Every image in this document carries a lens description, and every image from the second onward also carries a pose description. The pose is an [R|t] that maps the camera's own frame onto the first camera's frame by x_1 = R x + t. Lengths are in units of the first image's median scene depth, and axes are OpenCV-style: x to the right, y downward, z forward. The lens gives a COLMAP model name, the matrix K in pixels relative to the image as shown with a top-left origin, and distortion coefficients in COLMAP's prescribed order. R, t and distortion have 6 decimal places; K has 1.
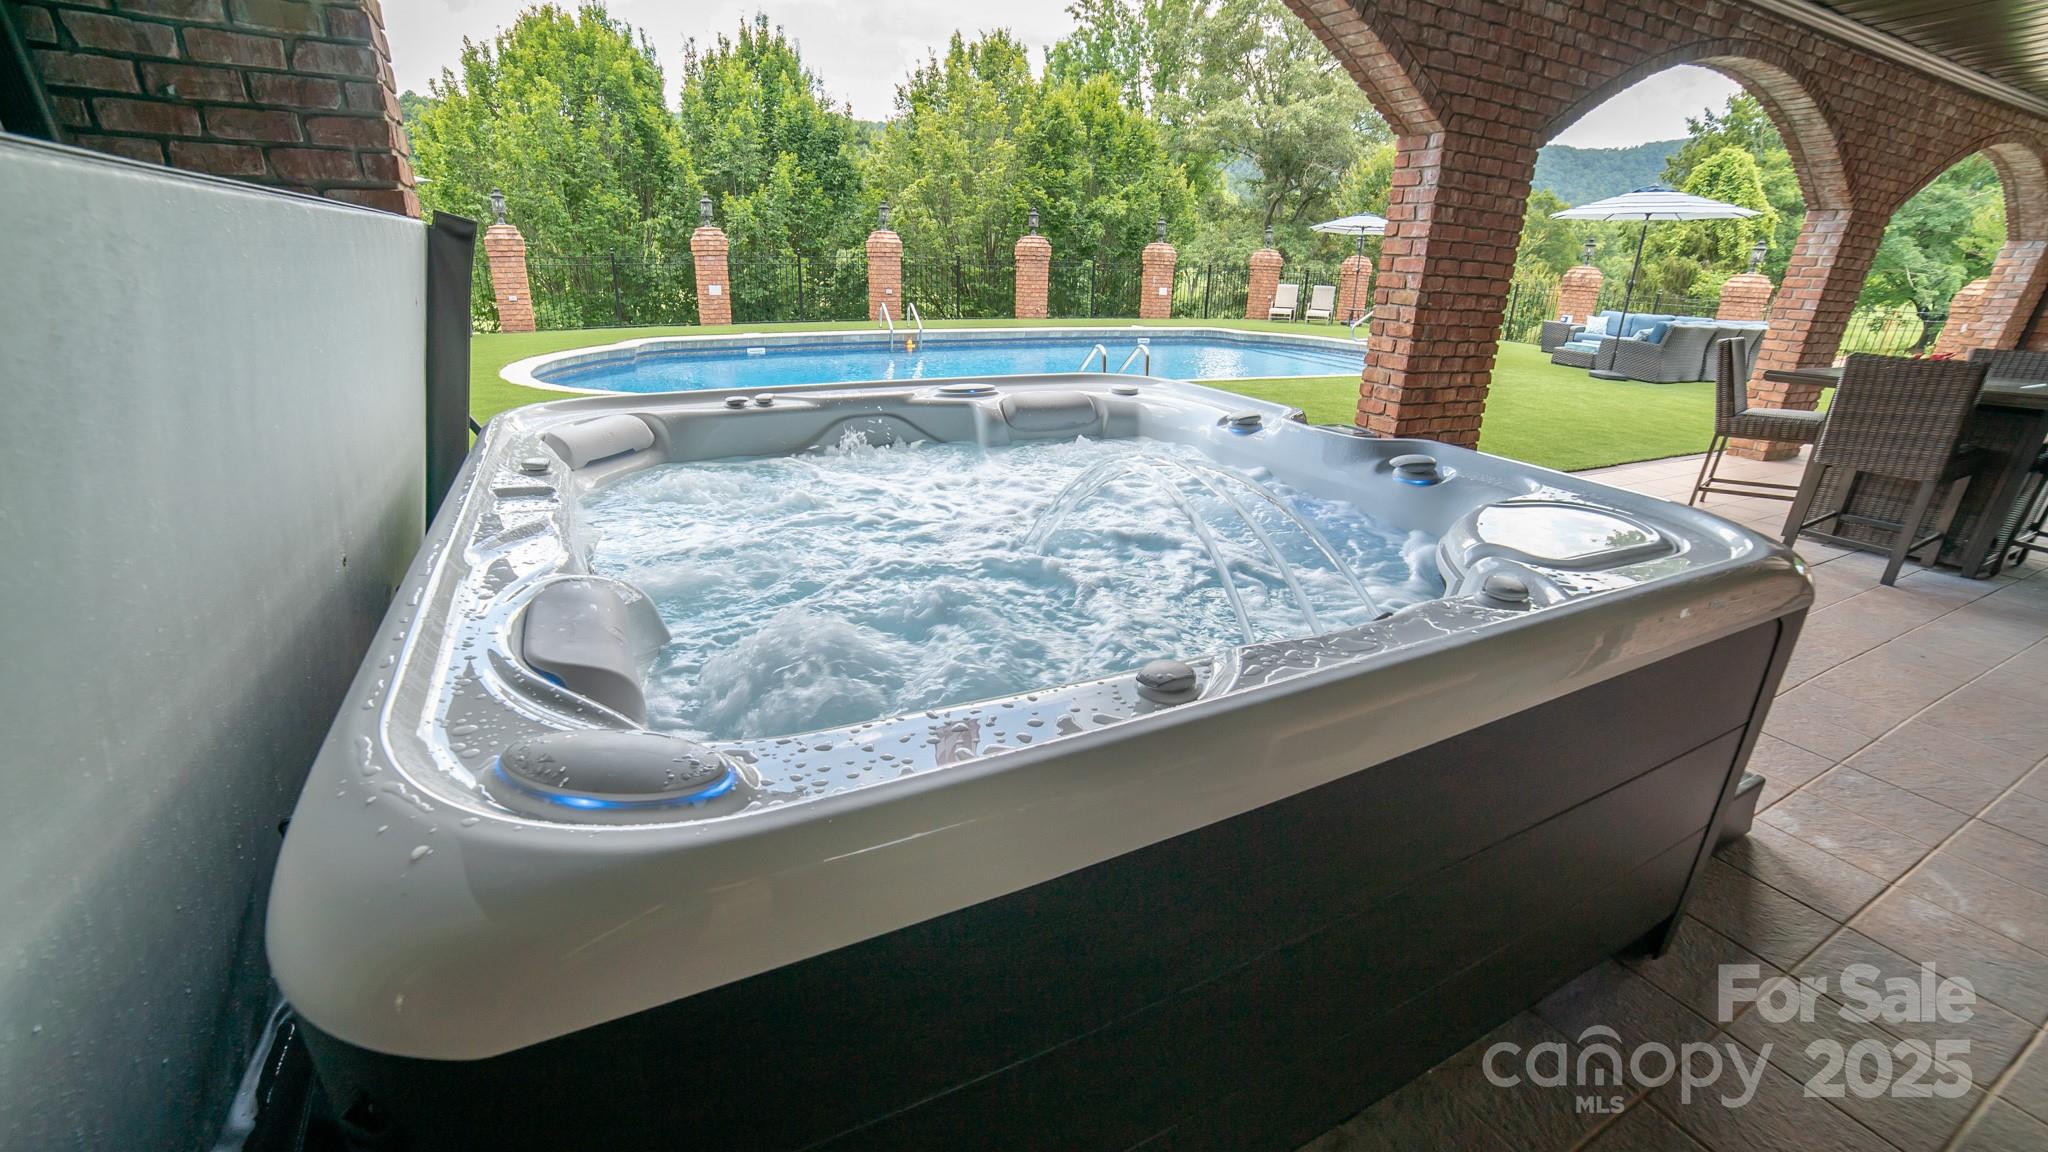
lens RADIAL K [[803.5, 0, 1015.0], [0, 803.5, 575.0], [0, 0, 1]] dist [0.000429, 0.000159]
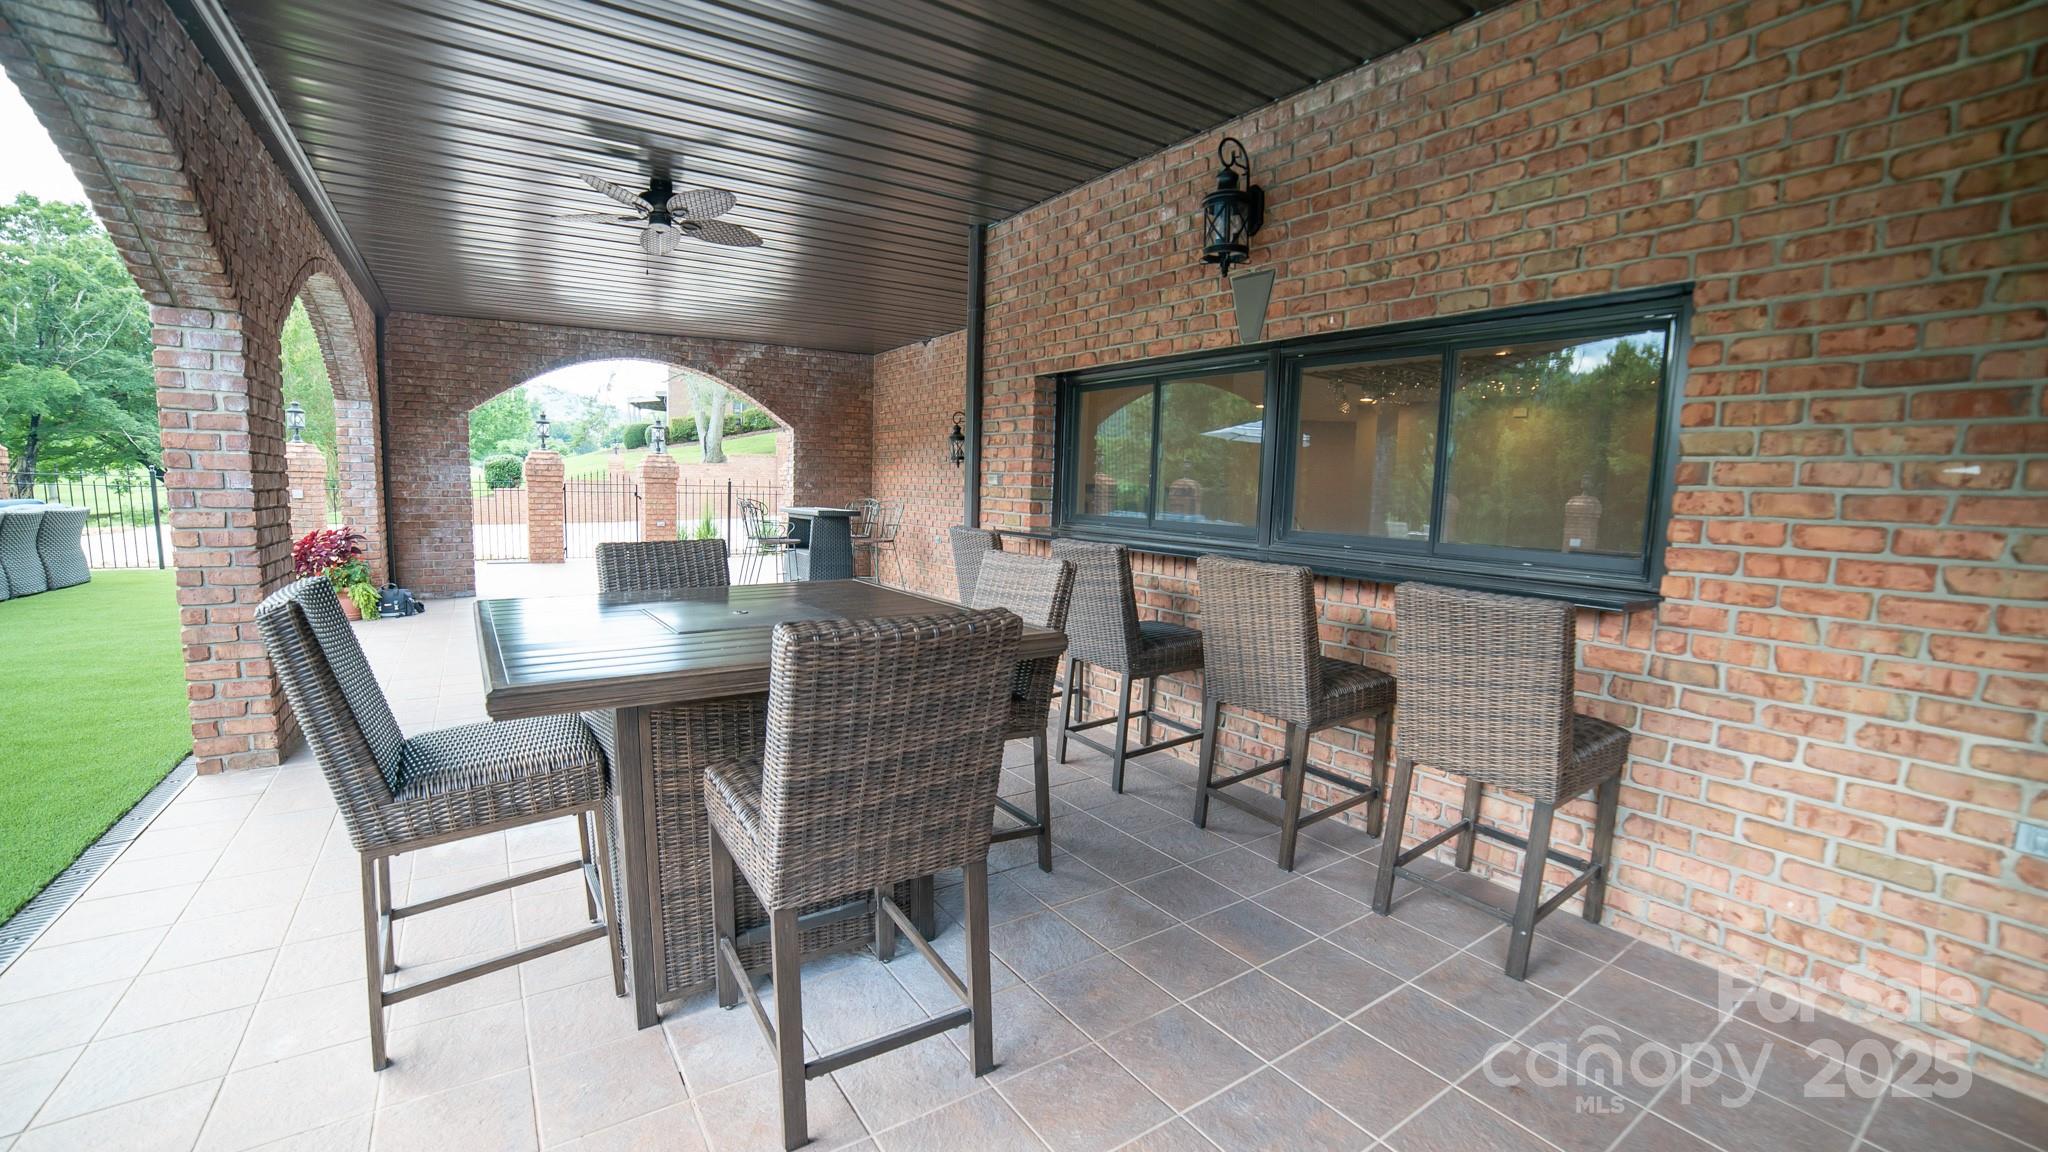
lens RADIAL K [[803.5, 0, 1017.4], [0, 803.5, 573.9], [0, 0, 1]] dist [0.000429, 0.000159]
pose [[-0.076341, -0.146537, 0.986255, 0.436455], [0.330177, 0.929619, 0.163680, -0.205130], [-0.940827, 0.338134, -0.022585, 0.573731]]
